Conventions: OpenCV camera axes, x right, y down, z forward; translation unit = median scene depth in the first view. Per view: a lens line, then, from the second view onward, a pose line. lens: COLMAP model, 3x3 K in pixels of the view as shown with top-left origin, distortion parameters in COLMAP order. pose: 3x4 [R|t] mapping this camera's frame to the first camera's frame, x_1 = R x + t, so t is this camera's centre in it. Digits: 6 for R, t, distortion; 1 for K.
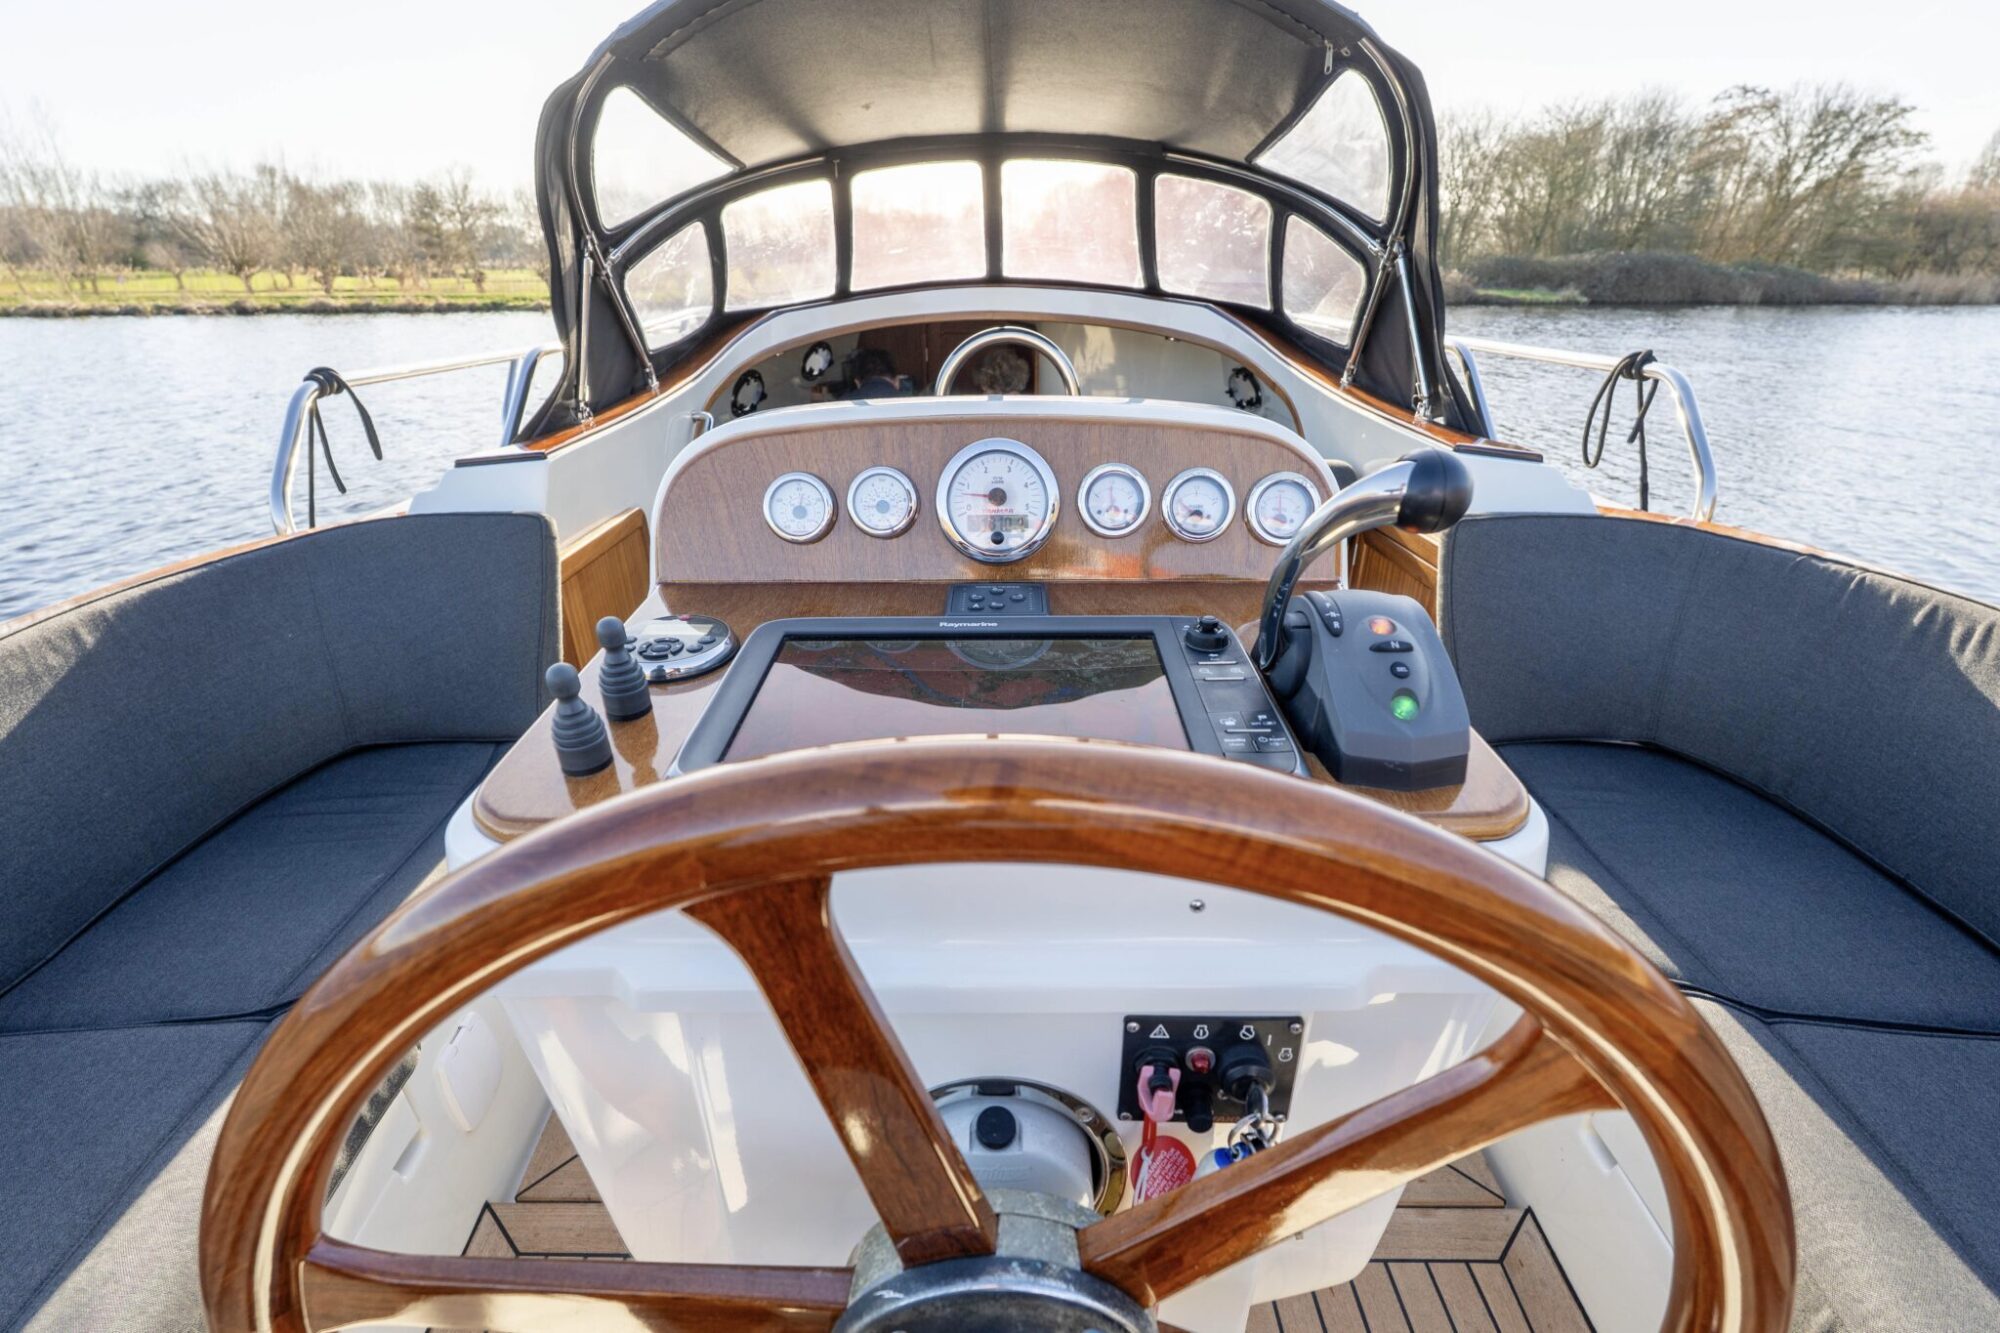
lens RADIAL K [[872.9, 0, 996.9], [0, 872.9, 674.5], [0, 0, 1]] dist [-0.009772, 0.000291]
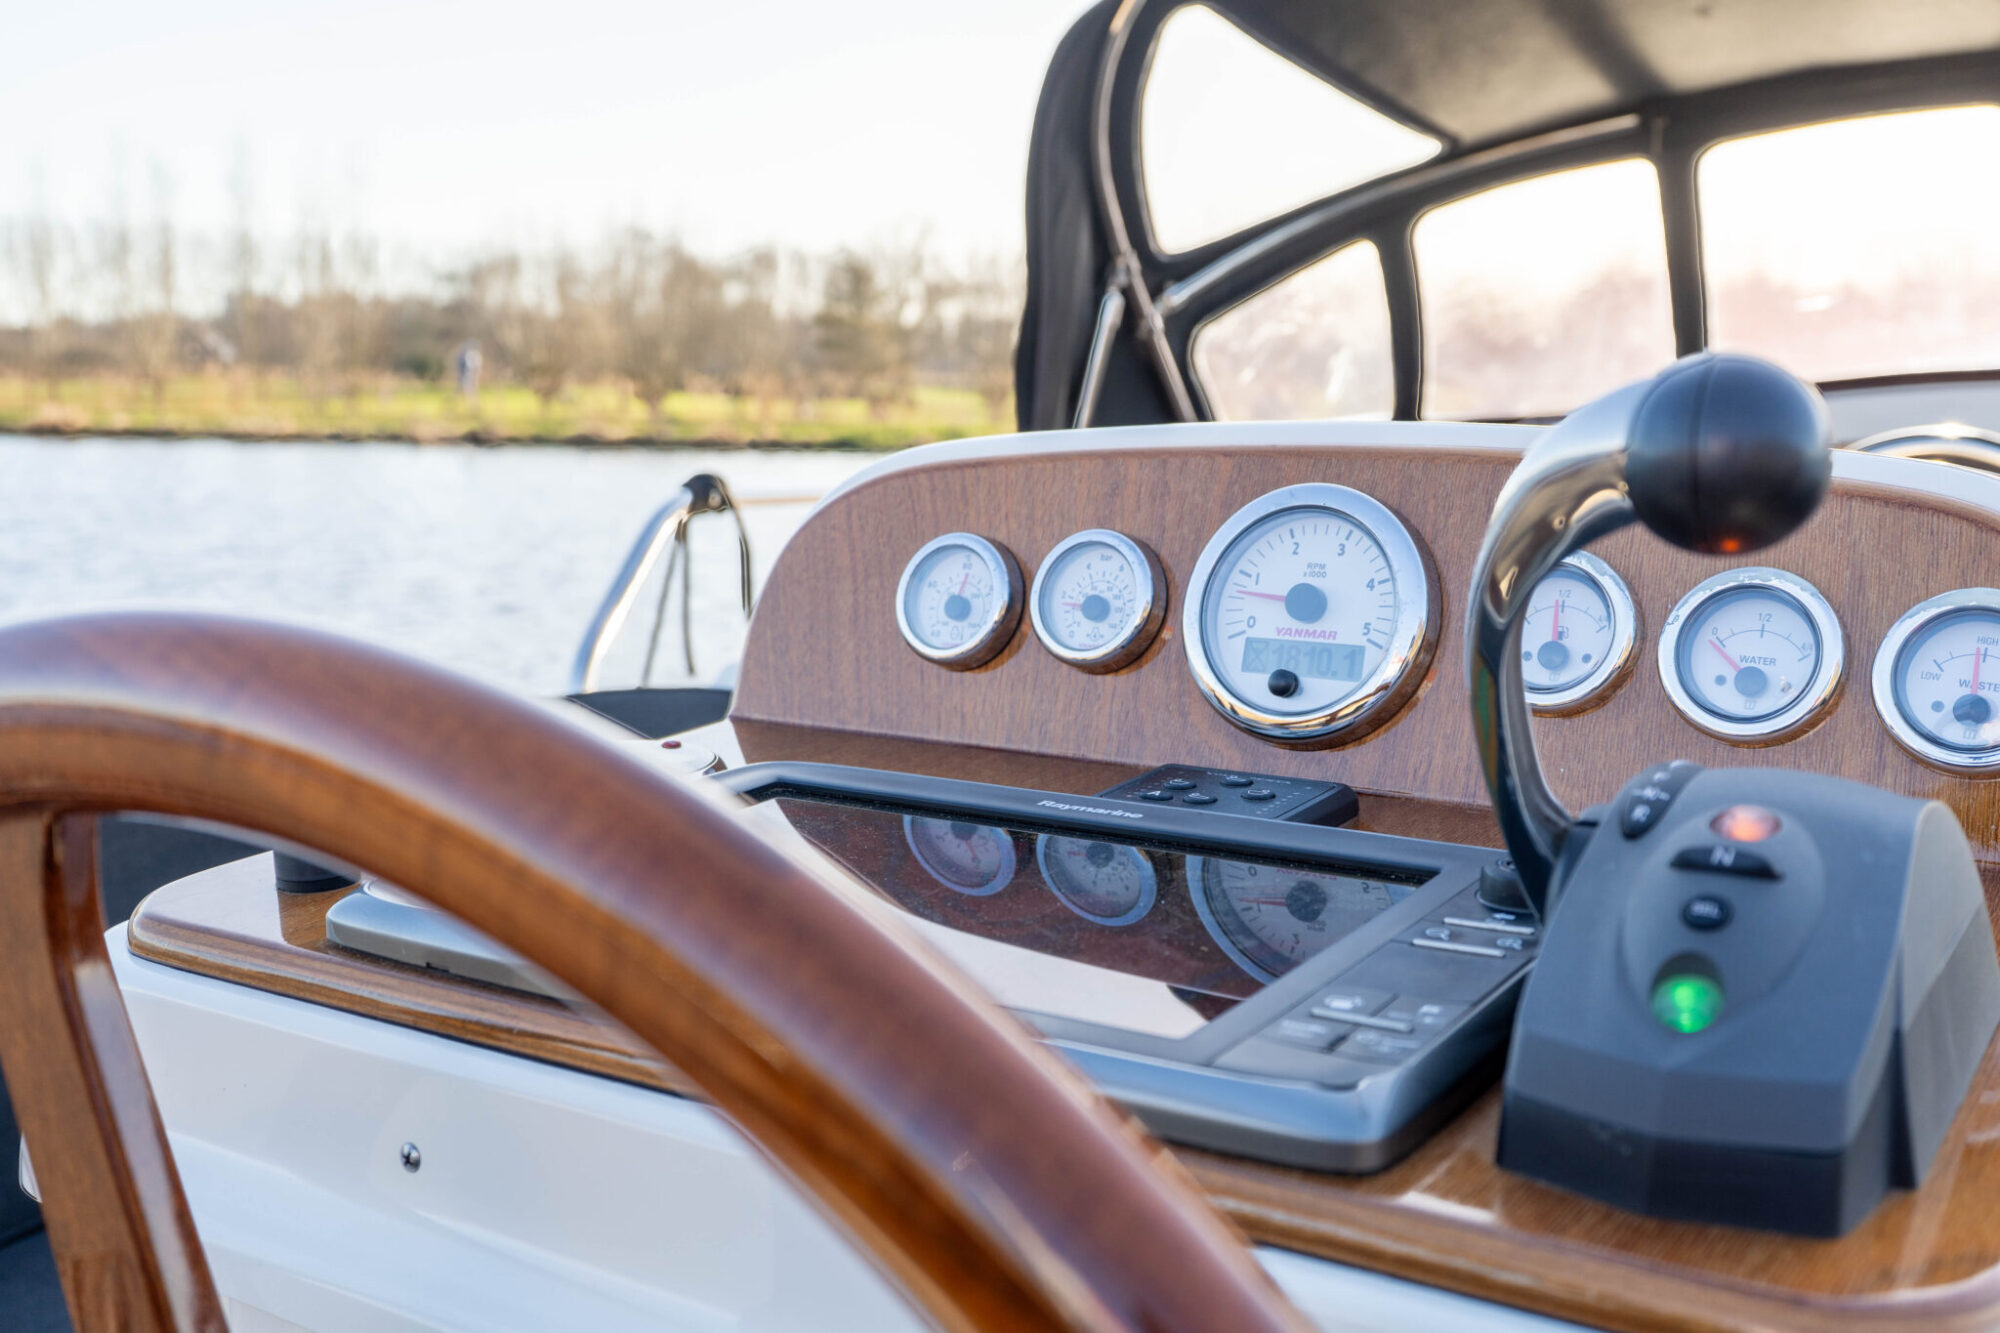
lens RADIAL K [[2032.3, 0, 1002.0], [0, 2032.3, 662.5], [0, 0, 1]] dist [-0.006458, 0.000000]
pose [[0.825517, 0.078140, -0.558941, 0.473927], [-0.246663, 0.940726, -0.232791, 0.119794], [0.507621, 0.330043, 0.795860, 0.057379]]
